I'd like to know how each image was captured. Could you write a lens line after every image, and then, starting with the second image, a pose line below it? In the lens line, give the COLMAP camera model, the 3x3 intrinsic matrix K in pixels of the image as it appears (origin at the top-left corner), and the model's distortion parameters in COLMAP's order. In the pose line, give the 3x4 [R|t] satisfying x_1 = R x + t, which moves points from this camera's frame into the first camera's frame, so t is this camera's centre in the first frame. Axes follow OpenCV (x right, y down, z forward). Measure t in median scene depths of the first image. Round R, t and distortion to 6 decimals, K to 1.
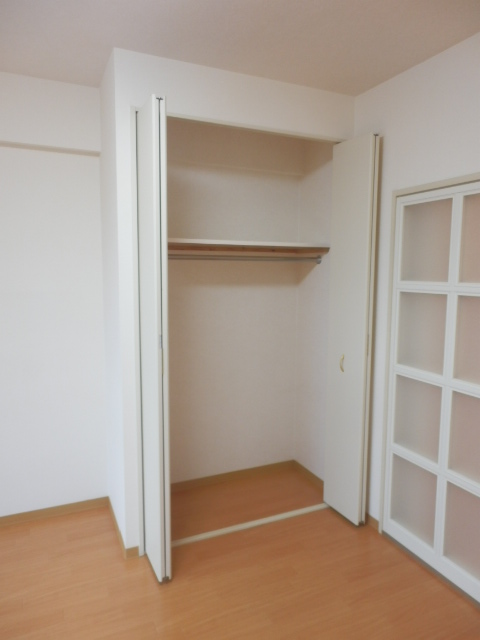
lens RADIAL K [[446.0, 0, 240.5], [0, 446.0, 317.8], [0, 0, 1]] dist [-0.002646, 0.004669]
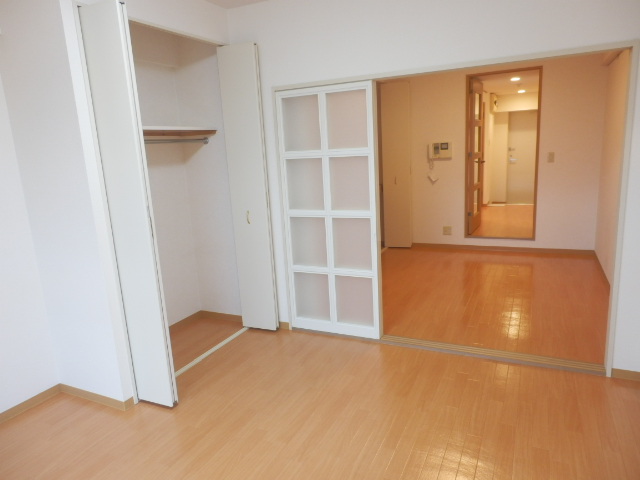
lens RADIAL K [[446.0, 0, 319.2], [0, 446.0, 241.4], [0, 0, 1]] dist [-0.002646, 0.004669]
pose [[0.772330, -0.183686, 0.608084, -0.471604], [0.128815, 0.982678, 0.133231, 0.022812], [-0.622024, -0.024568, 0.782613, -0.191659]]
